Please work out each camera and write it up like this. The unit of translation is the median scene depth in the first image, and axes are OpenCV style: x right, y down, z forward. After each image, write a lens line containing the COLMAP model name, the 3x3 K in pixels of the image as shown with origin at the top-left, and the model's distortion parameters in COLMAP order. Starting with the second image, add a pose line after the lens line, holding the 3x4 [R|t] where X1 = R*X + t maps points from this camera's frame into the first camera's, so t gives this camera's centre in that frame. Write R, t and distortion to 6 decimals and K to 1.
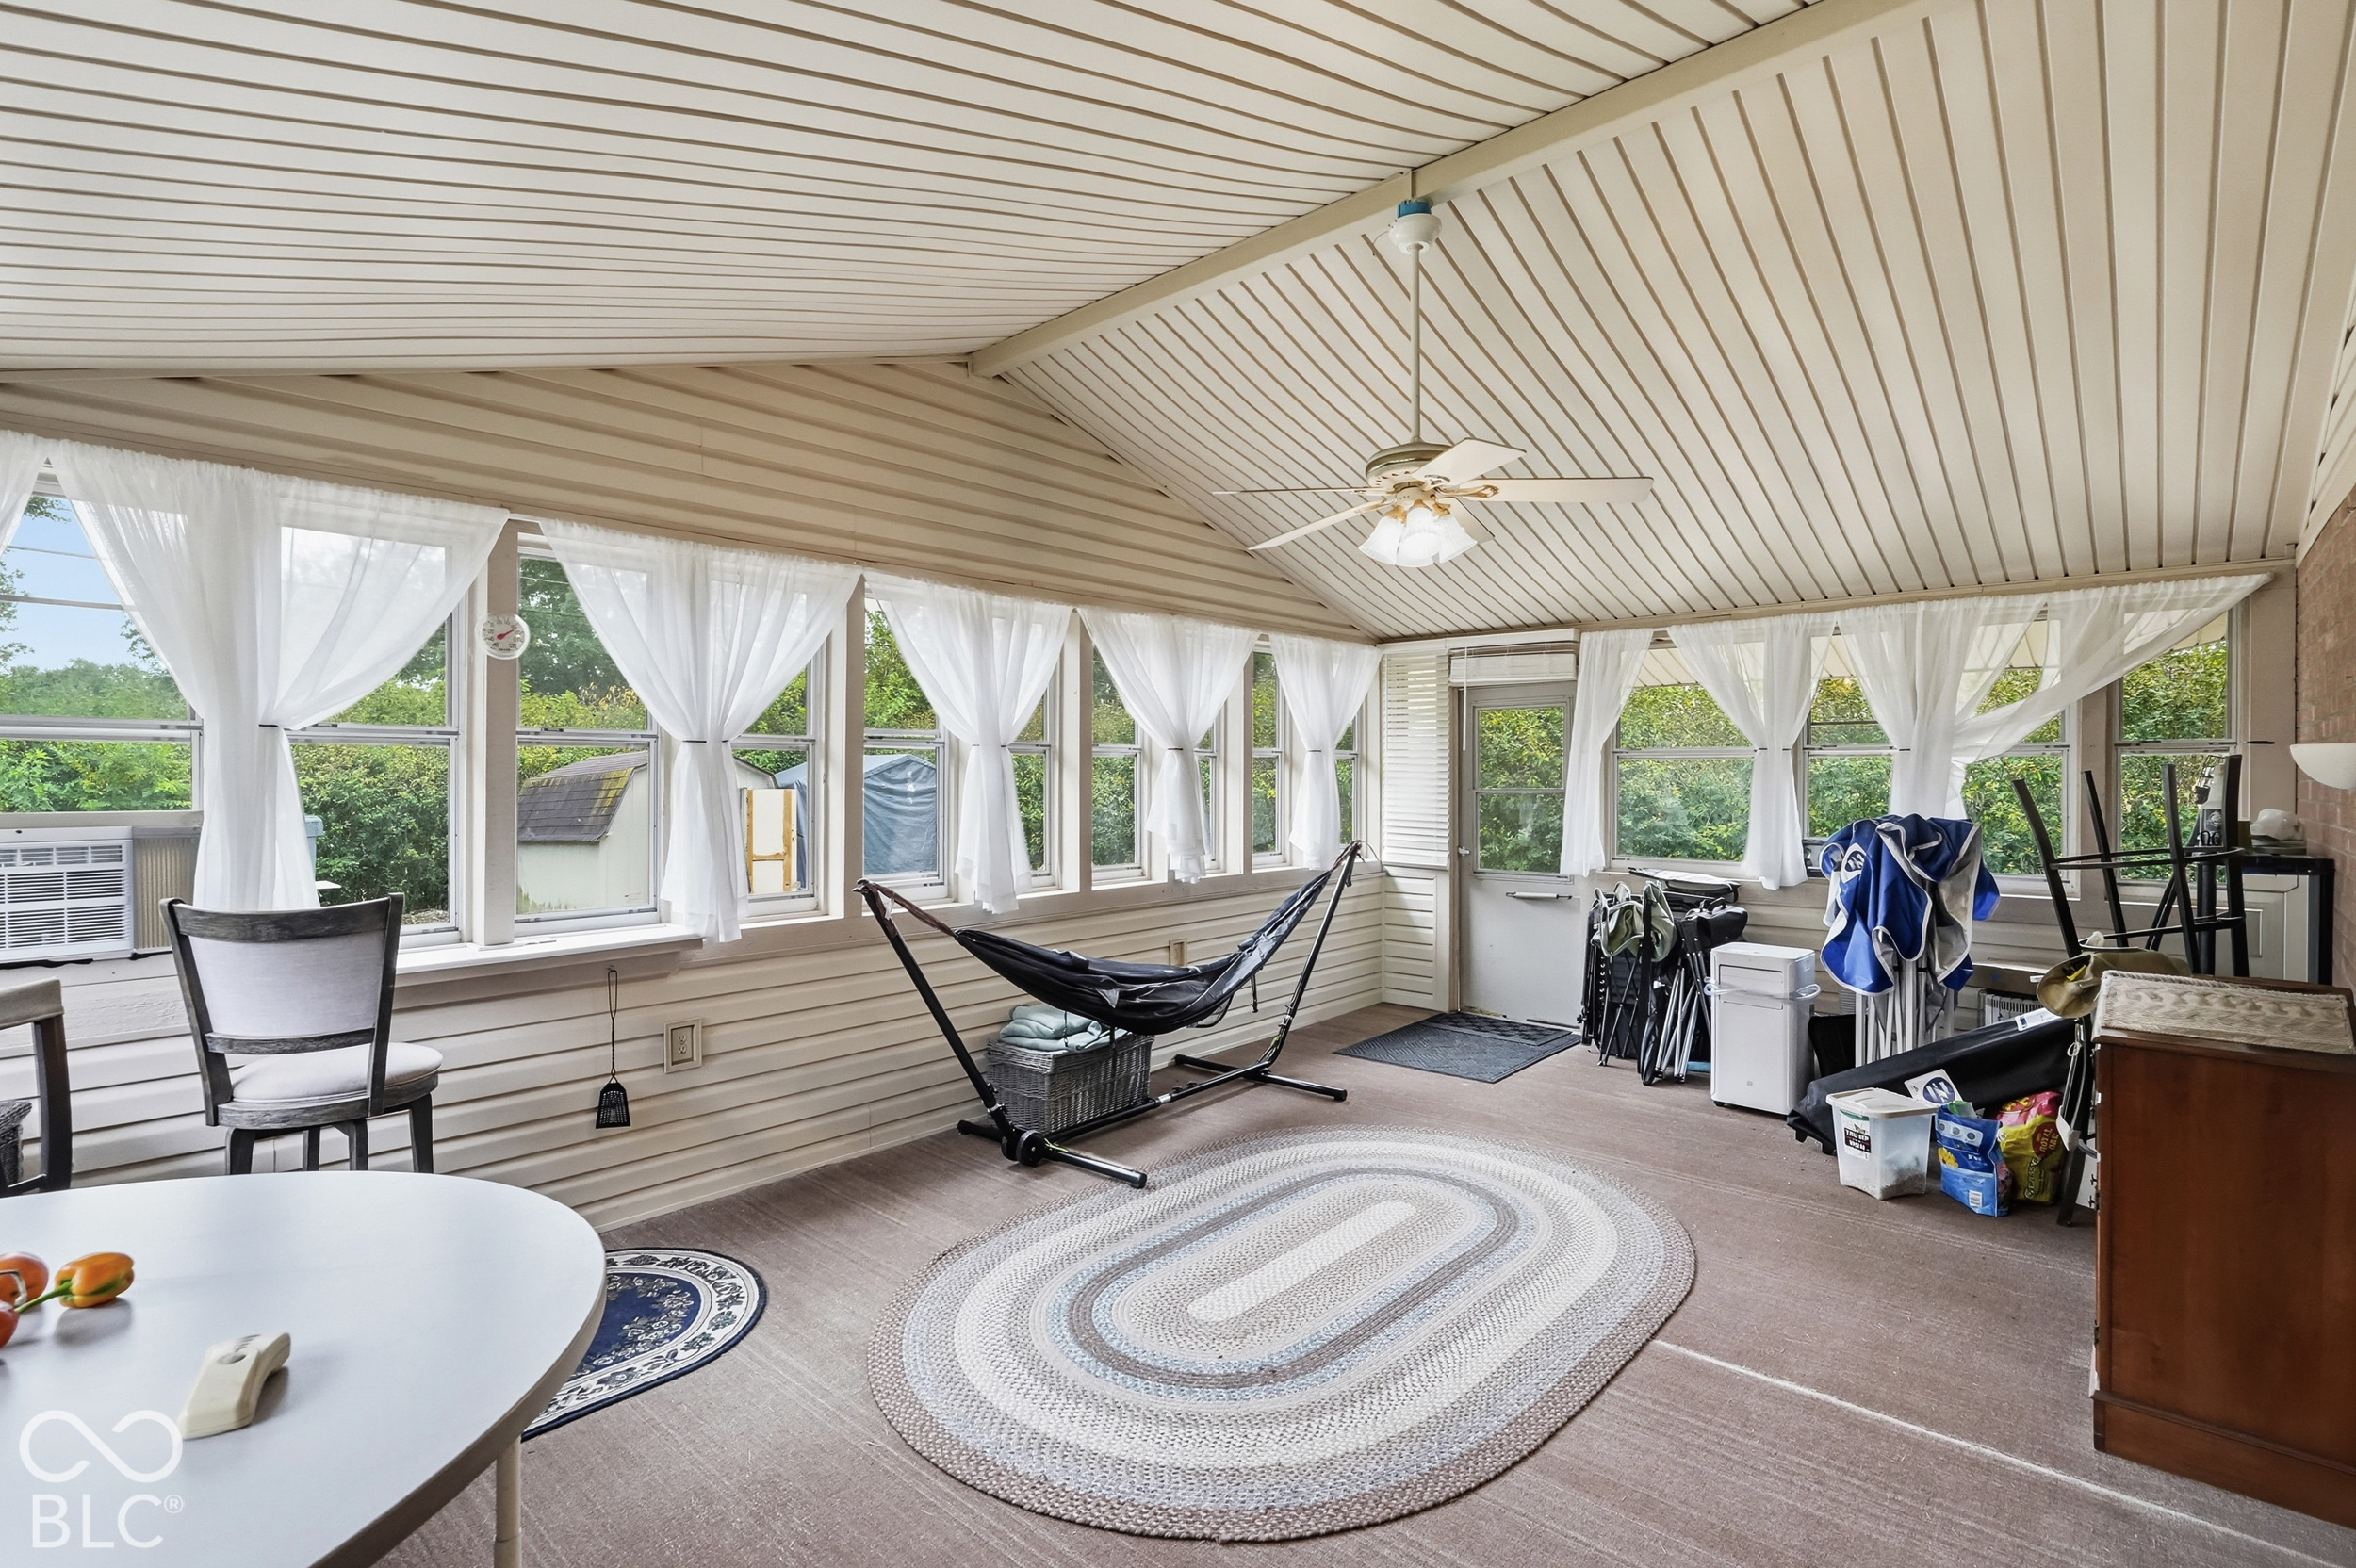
lens RADIAL K [[1089.6, 0, 1170.1], [0, 1089.6, 740.5], [0, 0, 1]] dist [-0.000602, 0.000028]
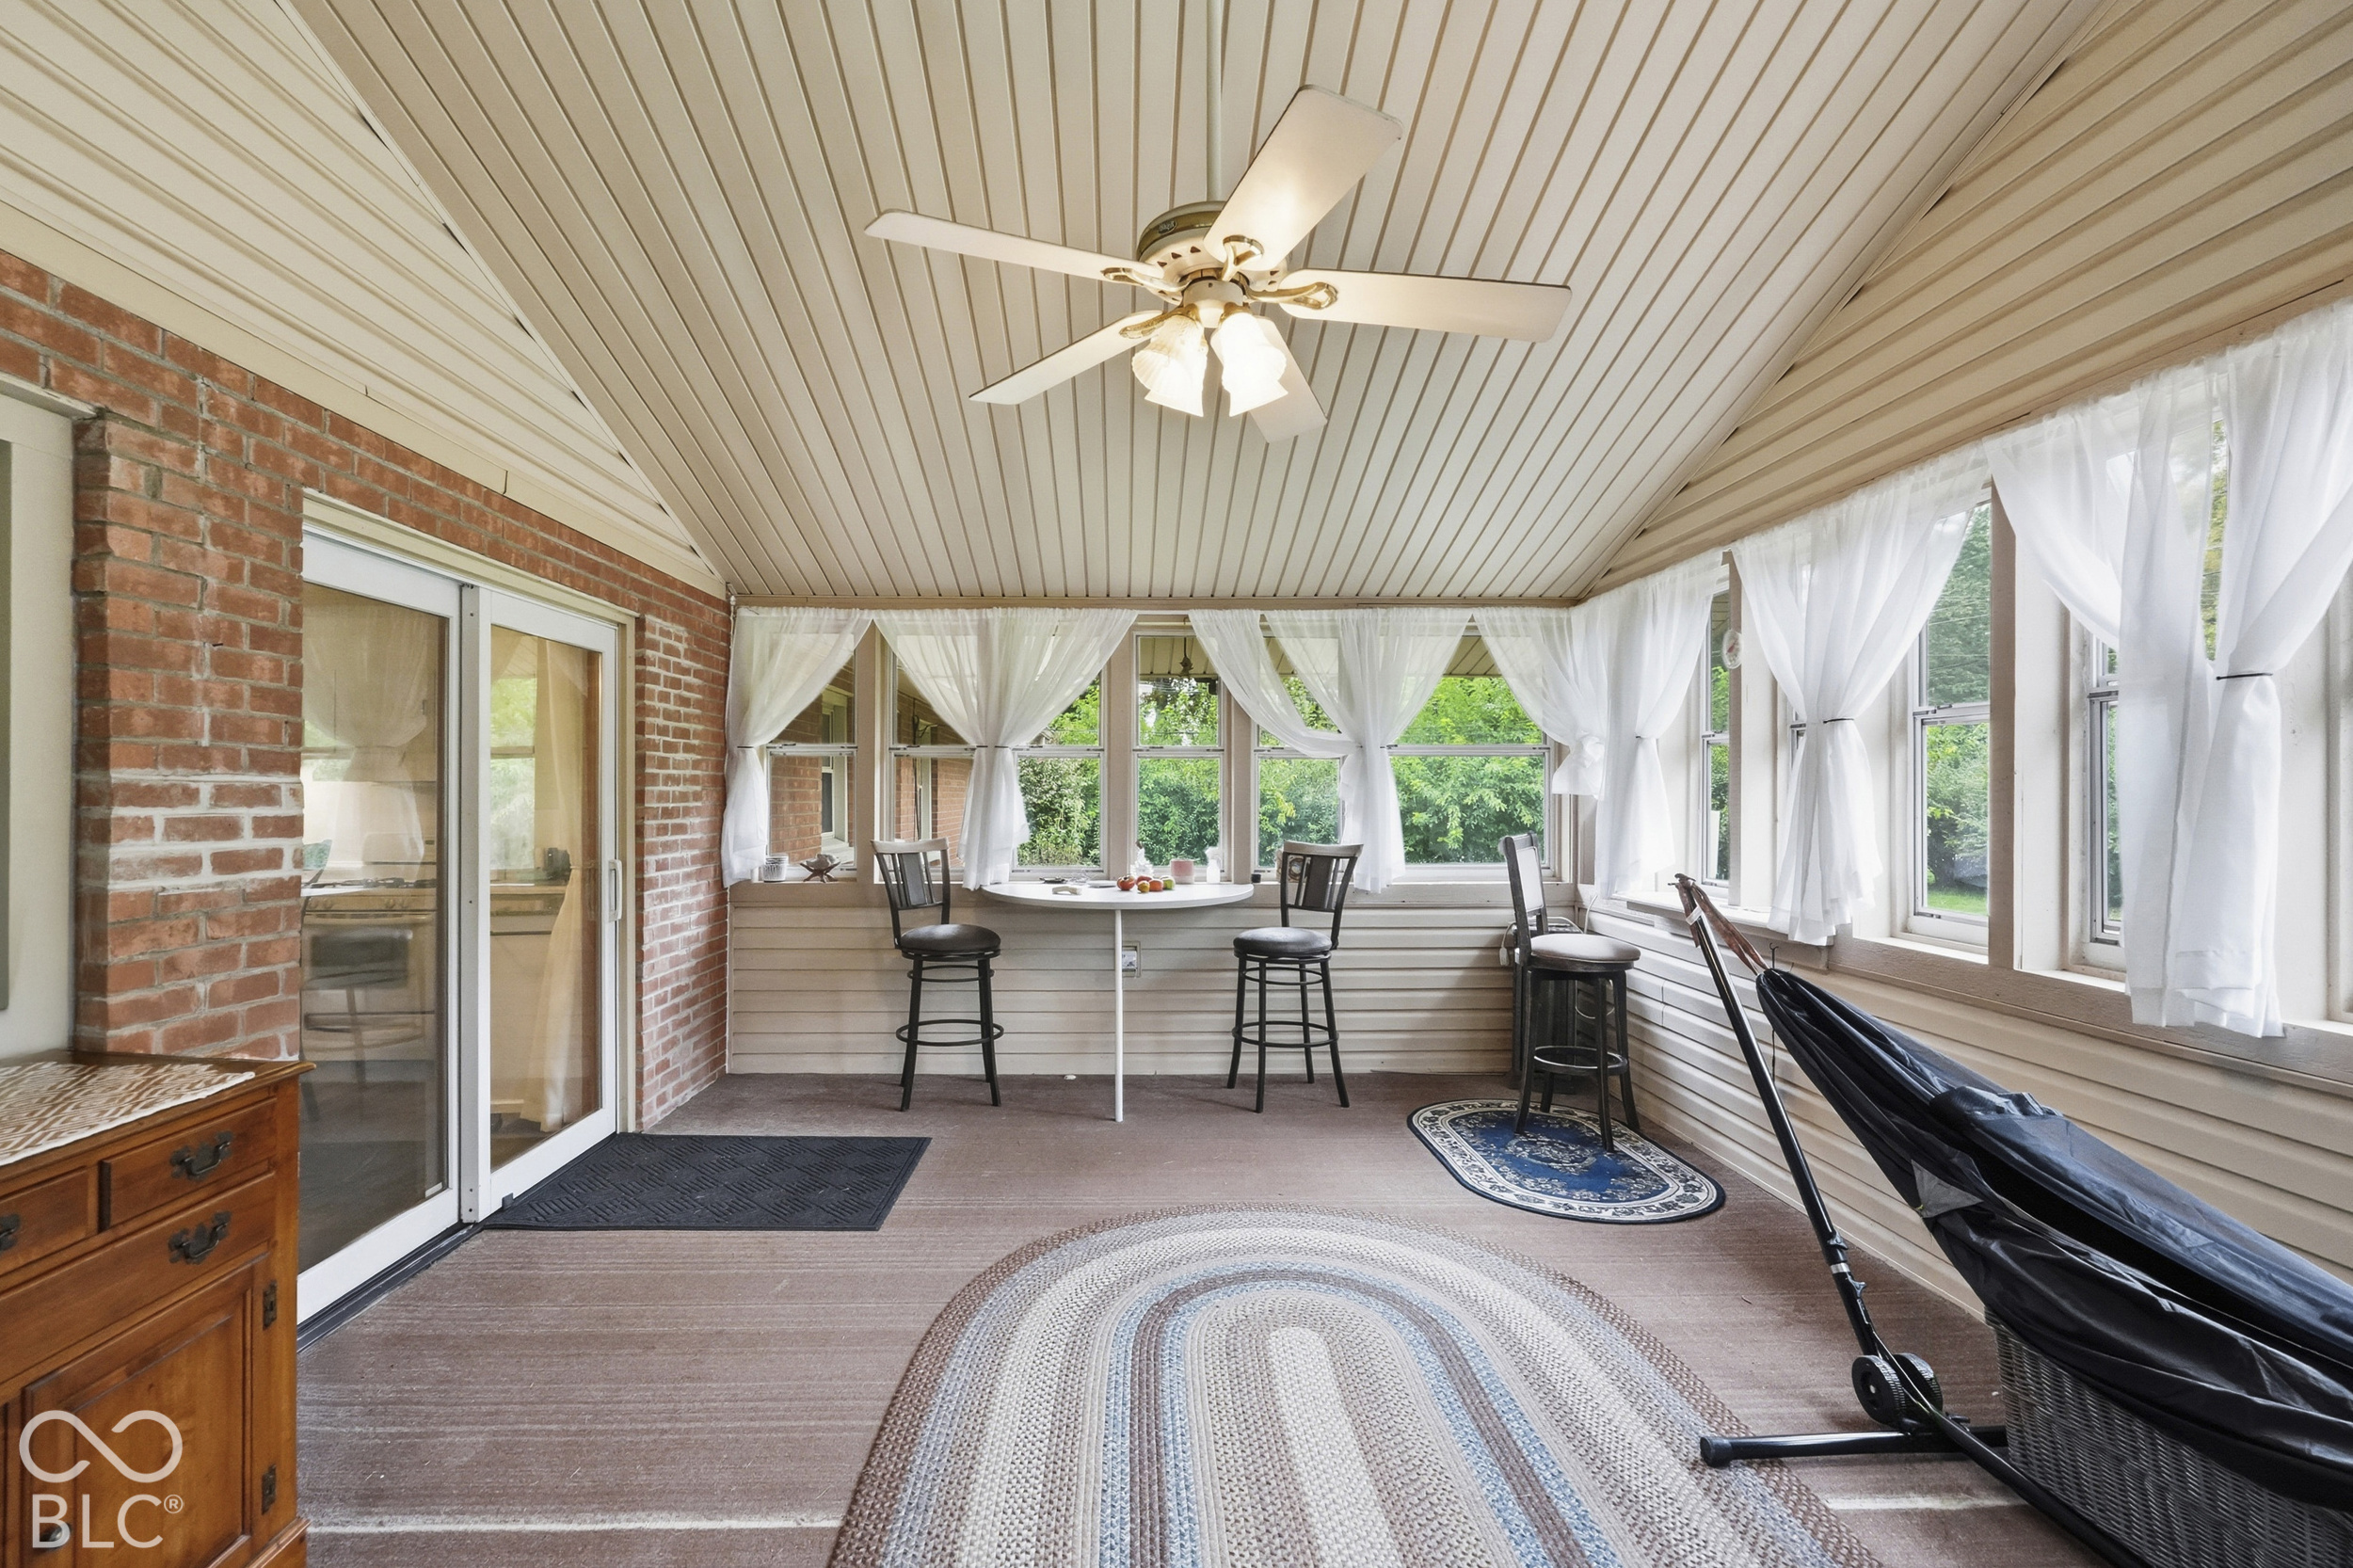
lens RADIAL K [[1094.3, 0, 1174.3], [0, 1094.3, 793.4], [0, 0, 1]] dist [-0.000654, 0.000492]
pose [[-0.705906, -0.002718, -0.708300, 0.803545], [0.019540, 0.999537, -0.023309, 0.091657], [0.708036, -0.030295, -0.705526, 1.683793]]
